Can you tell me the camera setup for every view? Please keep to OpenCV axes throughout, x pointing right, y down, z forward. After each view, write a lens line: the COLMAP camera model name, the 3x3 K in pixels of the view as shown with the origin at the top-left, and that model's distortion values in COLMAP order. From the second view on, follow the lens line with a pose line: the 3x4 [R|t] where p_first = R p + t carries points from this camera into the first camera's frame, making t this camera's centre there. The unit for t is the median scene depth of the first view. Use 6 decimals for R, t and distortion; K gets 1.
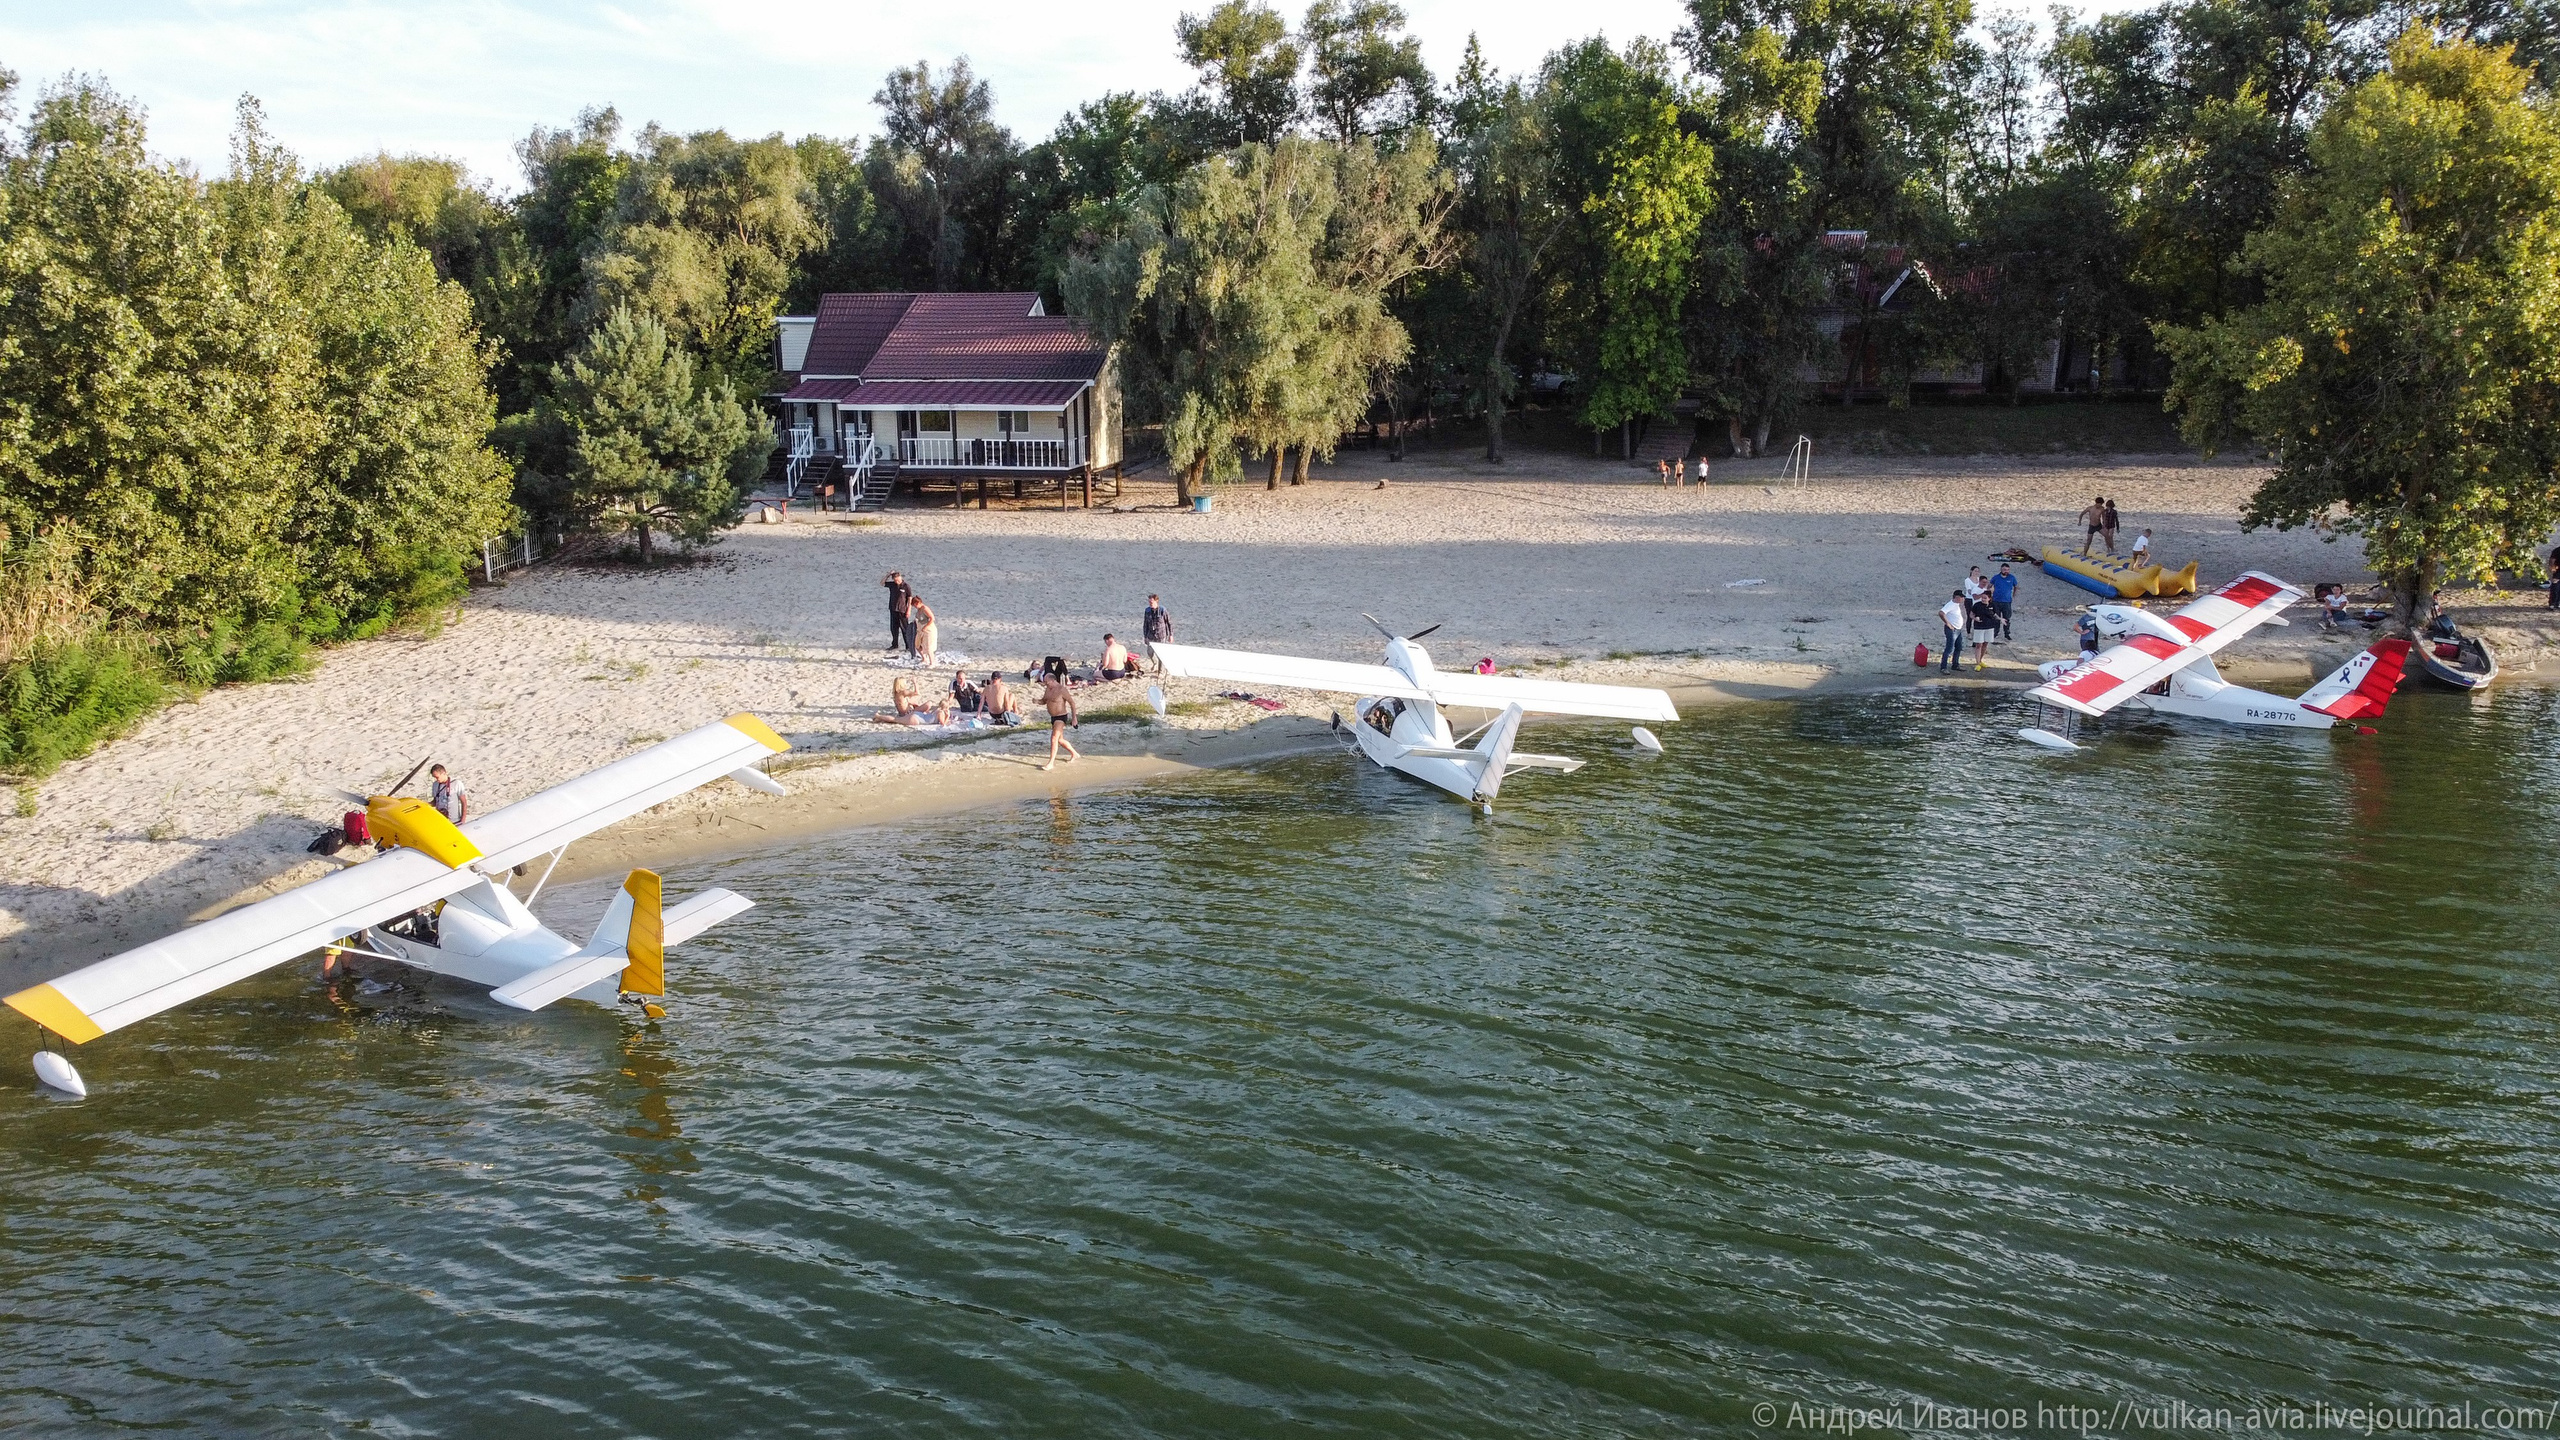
lens RADIAL K [[1919.8, 0, 1273.3], [0, 1919.8, 711.2], [0, 0, 1]] dist [0.011937, -0.014005]
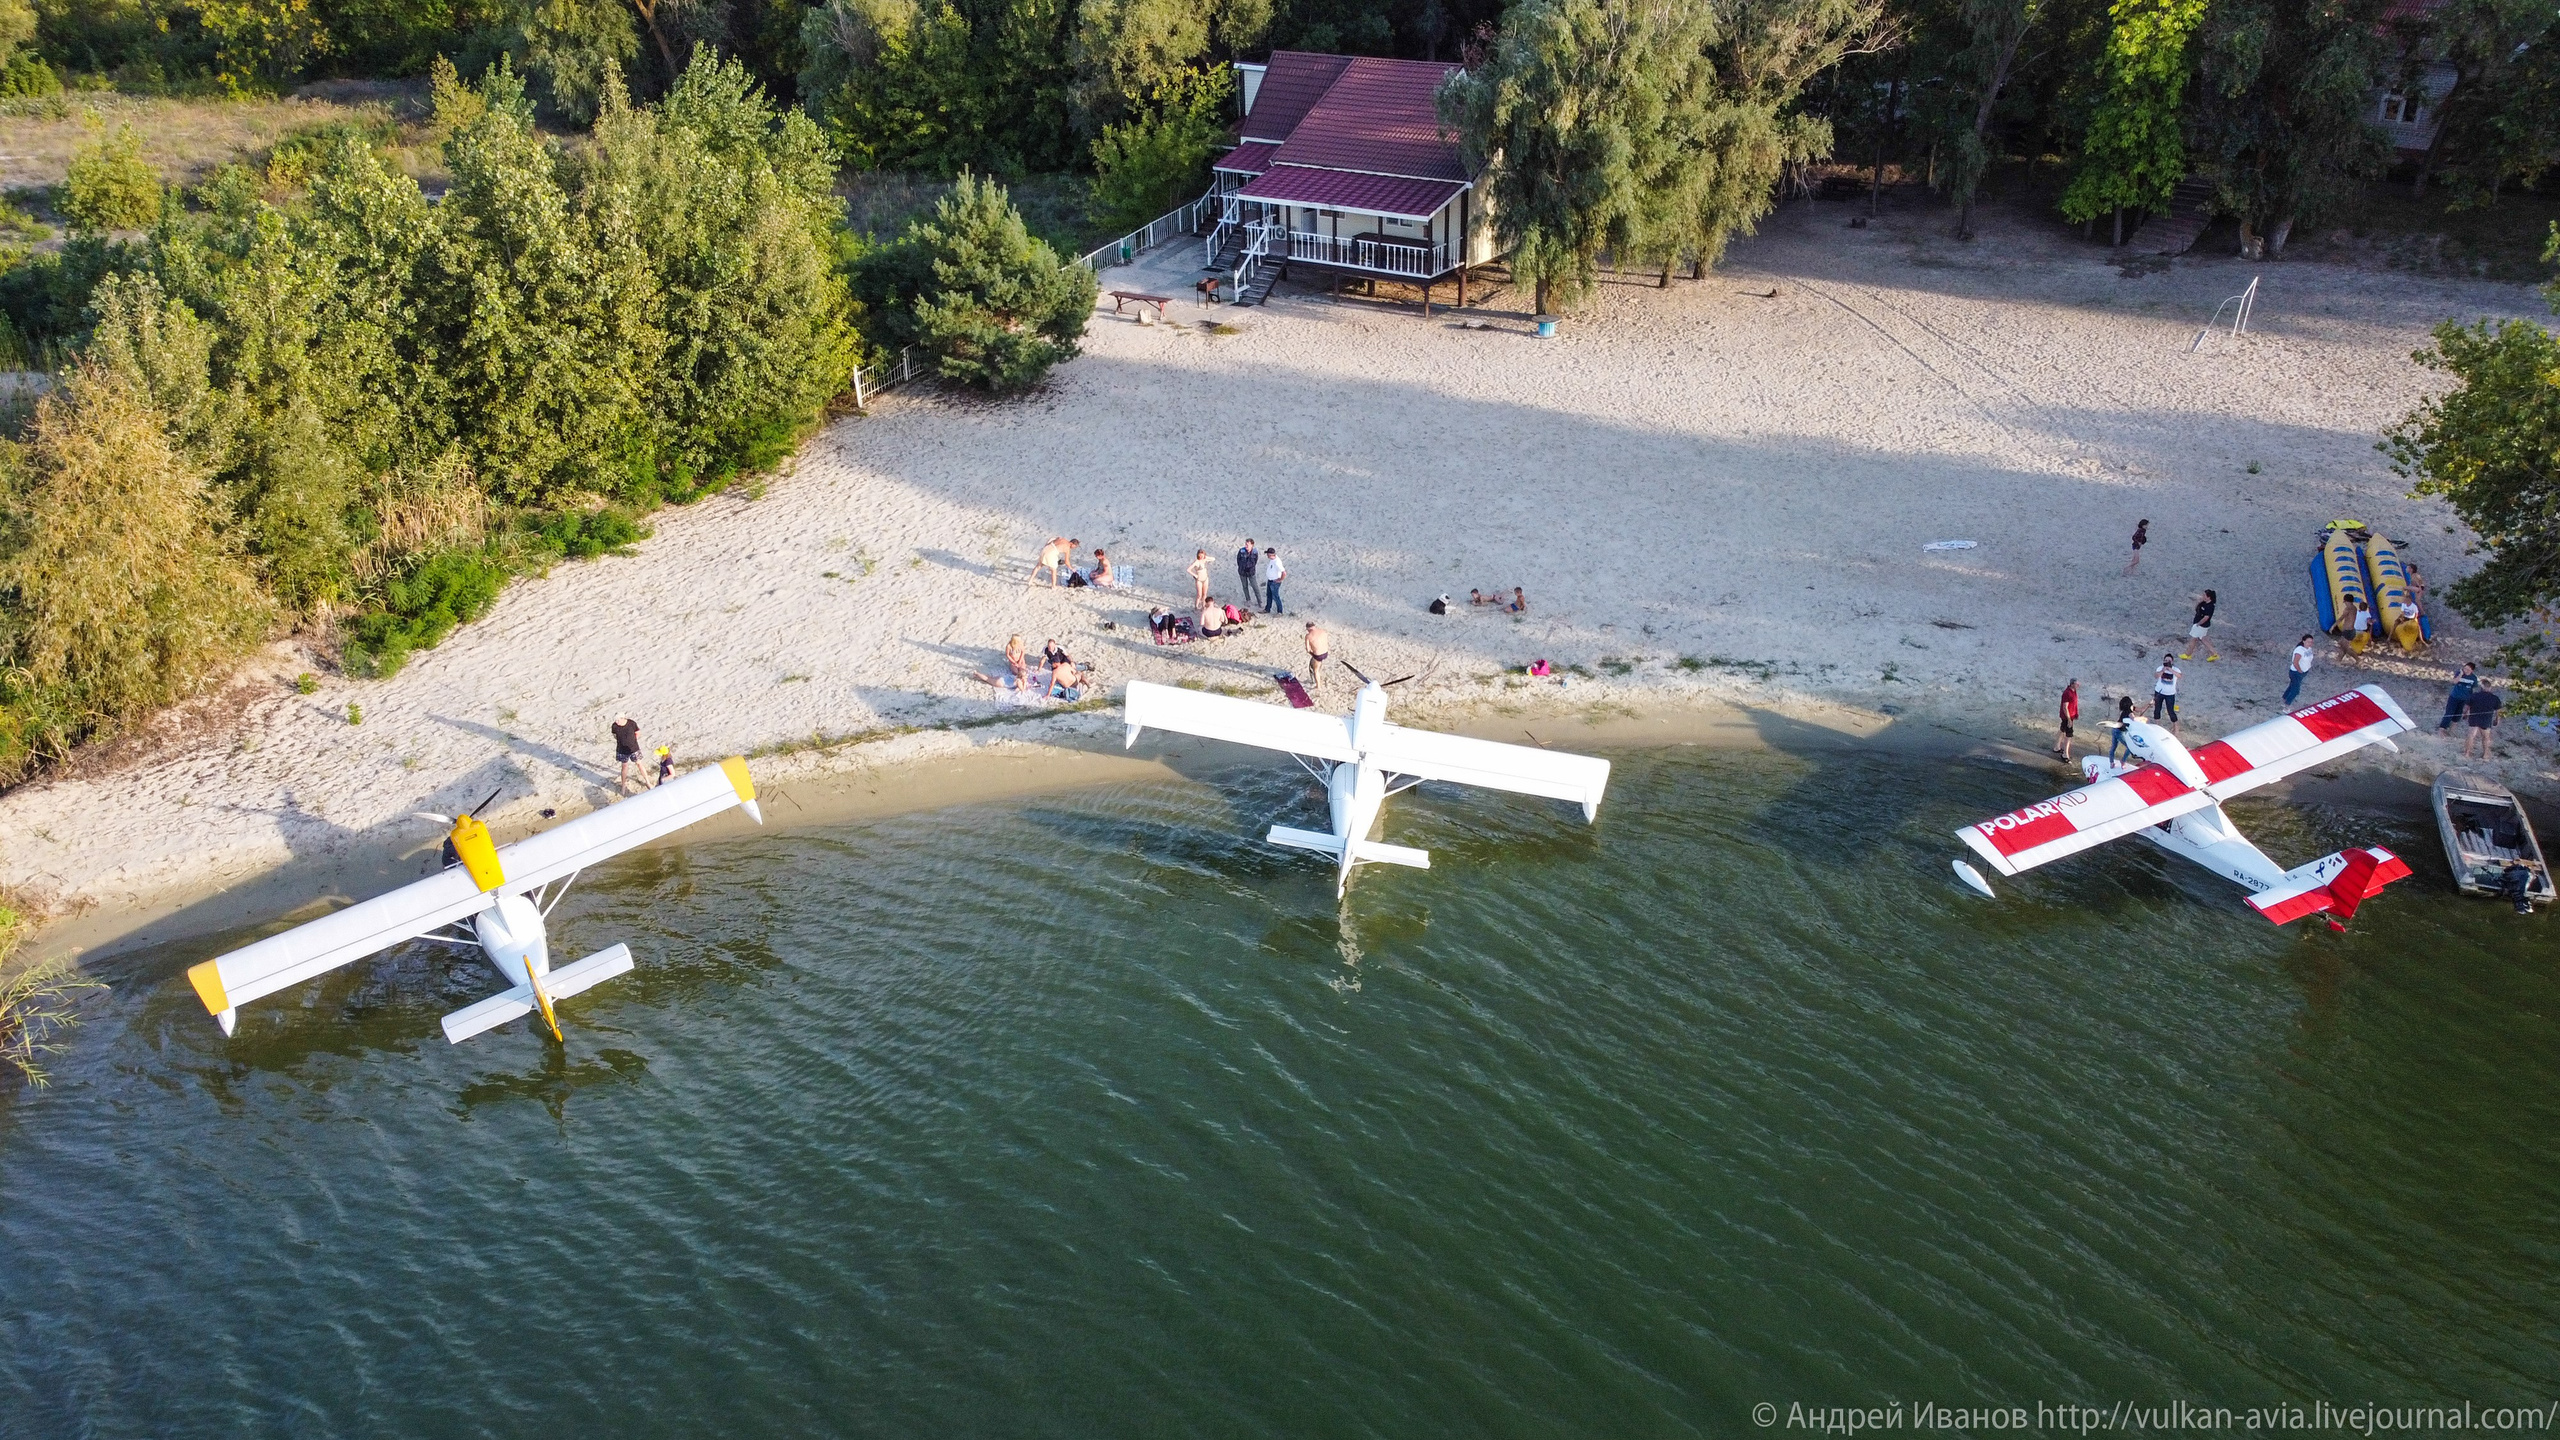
lens RADIAL K [[1919.8, 0, 1276.3], [0, 1919.8, 699.7], [0, 0, 1]] dist [0.011937, -0.014005]
pose [[0.923192, 0.158961, -0.349926, 0.232370], [-0.068723, 0.964062, 0.256635, -0.178644], [0.378145, -0.212875, 0.900939, -0.019093]]
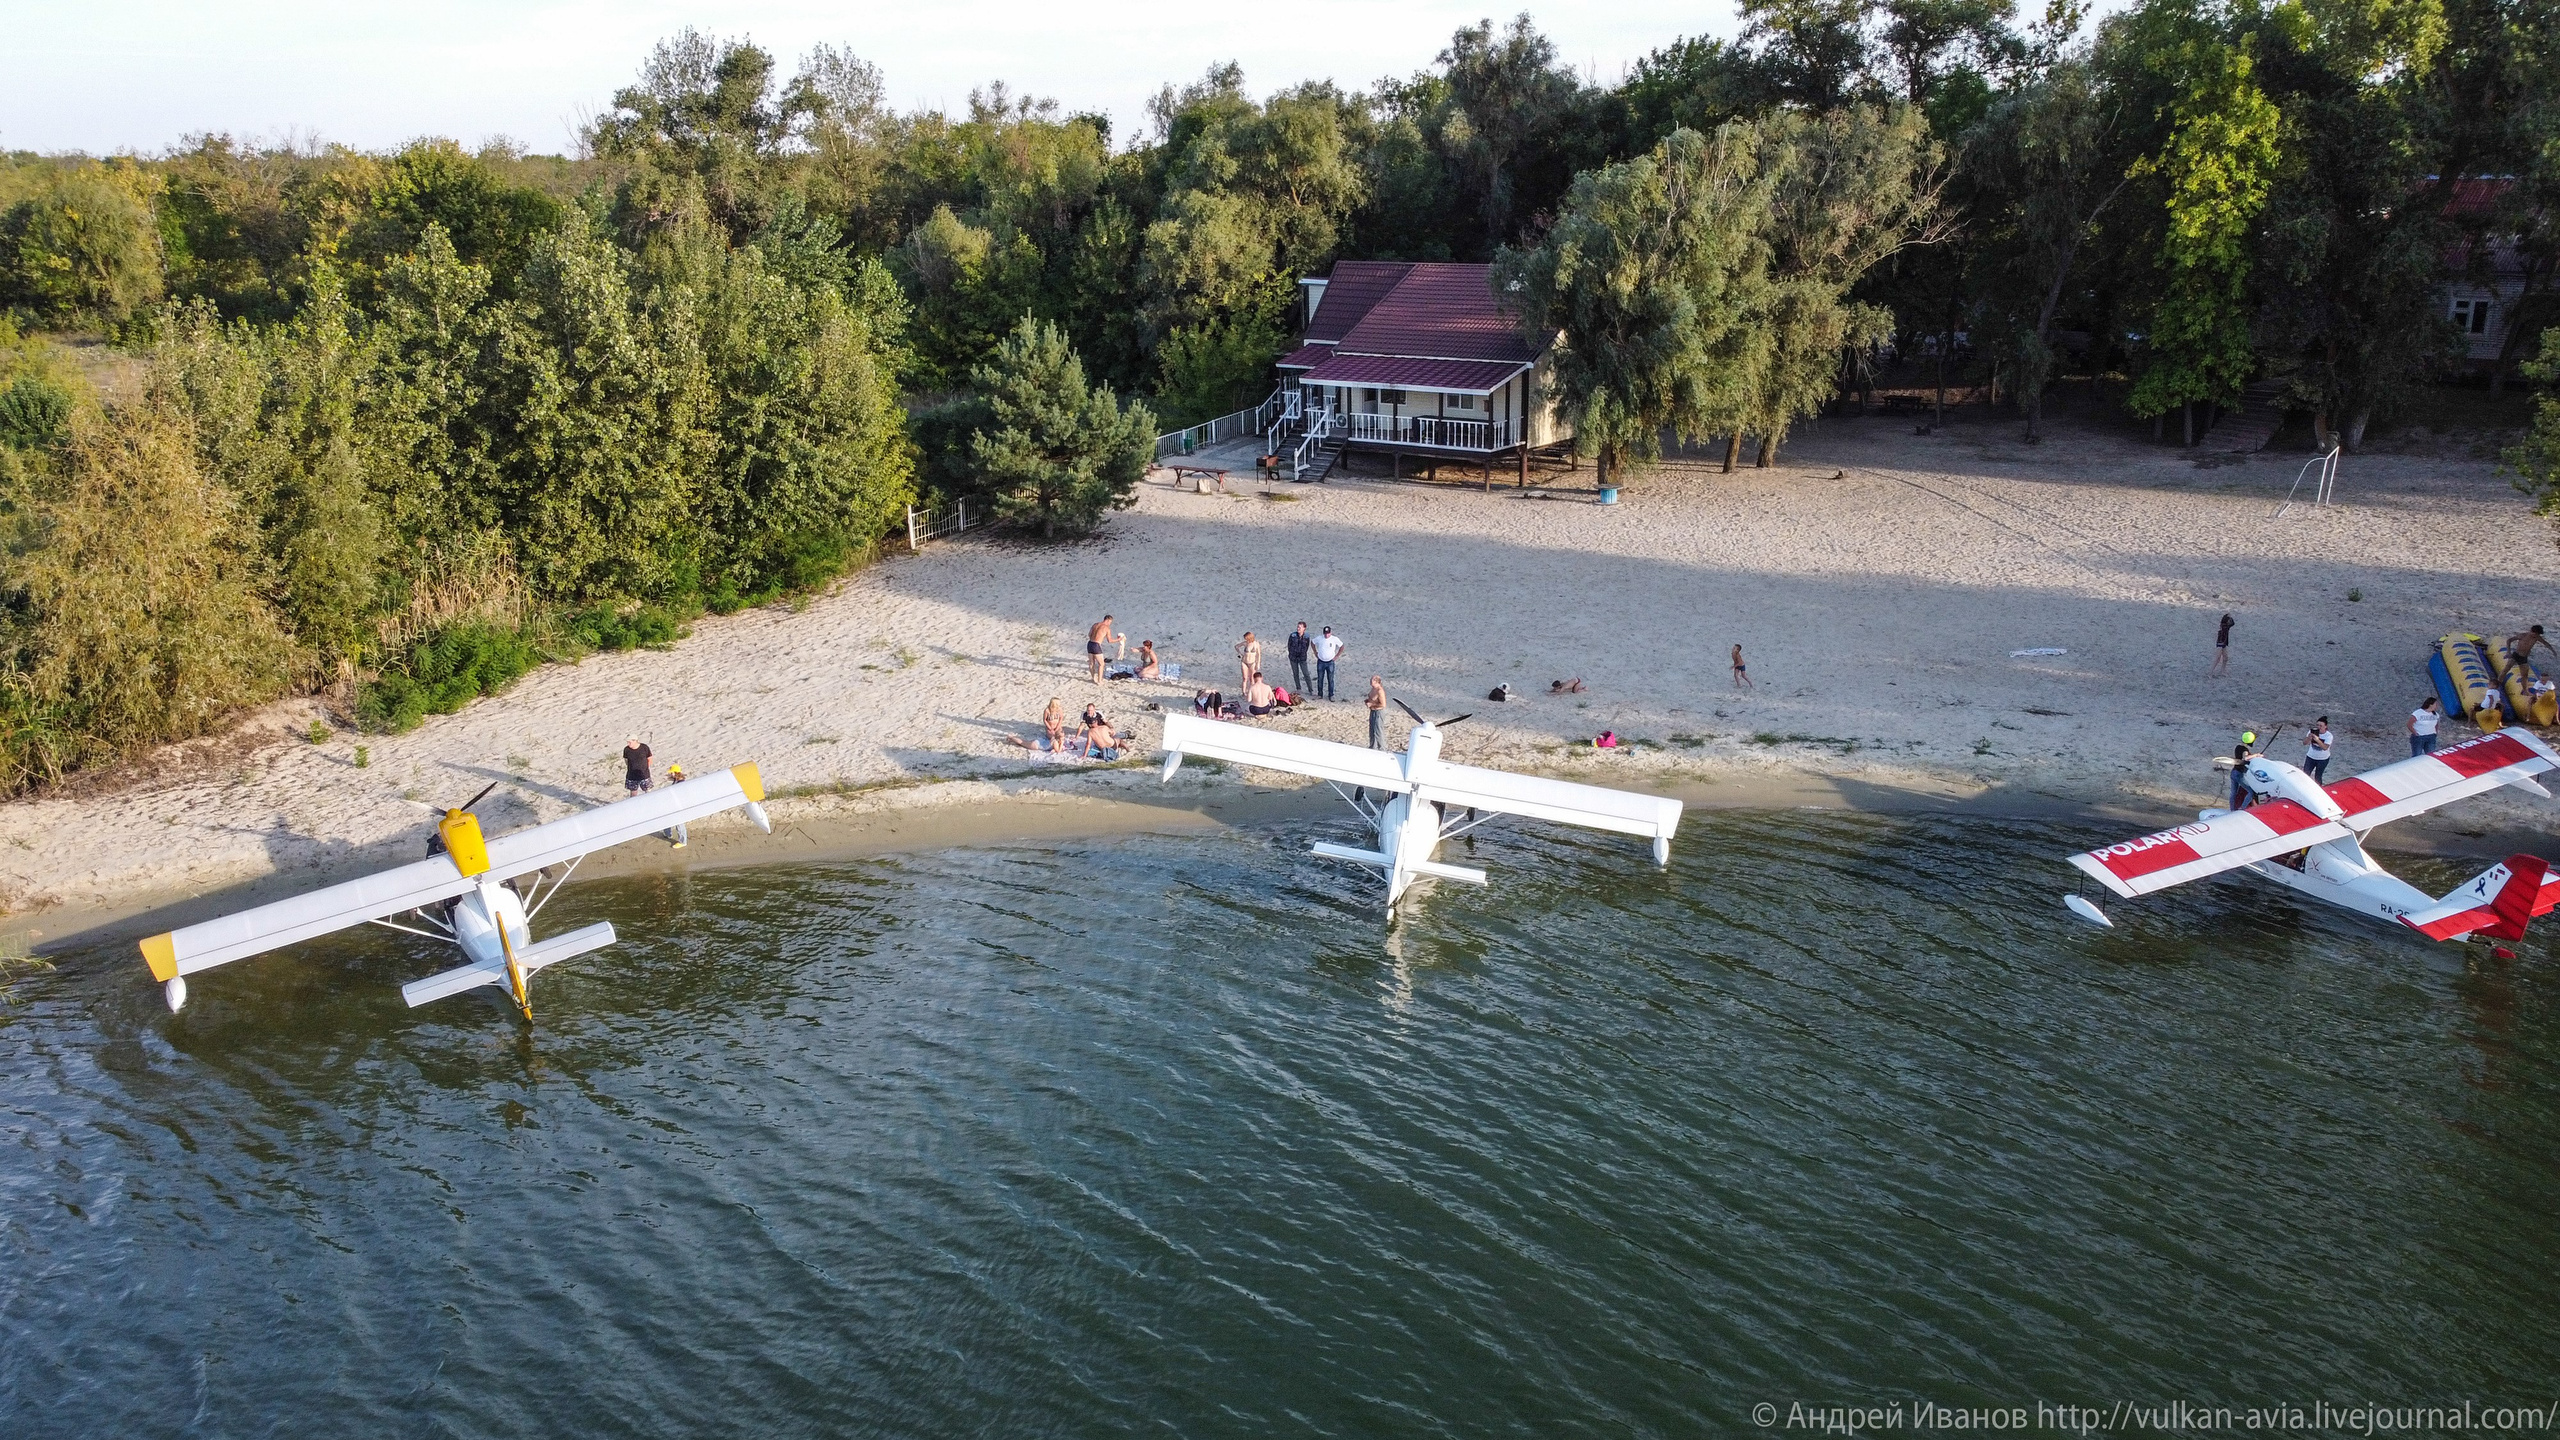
lens RADIAL K [[1919.8, 0, 1277.4], [0, 1919.8, 702.4], [0, 0, 1]] dist [0.011937, -0.014005]
pose [[0.908826, 0.107006, -0.403218, 0.236455], [-0.079159, 0.993218, 0.085161, -0.075742], [0.409596, -0.045479, 0.911133, 0.003706]]
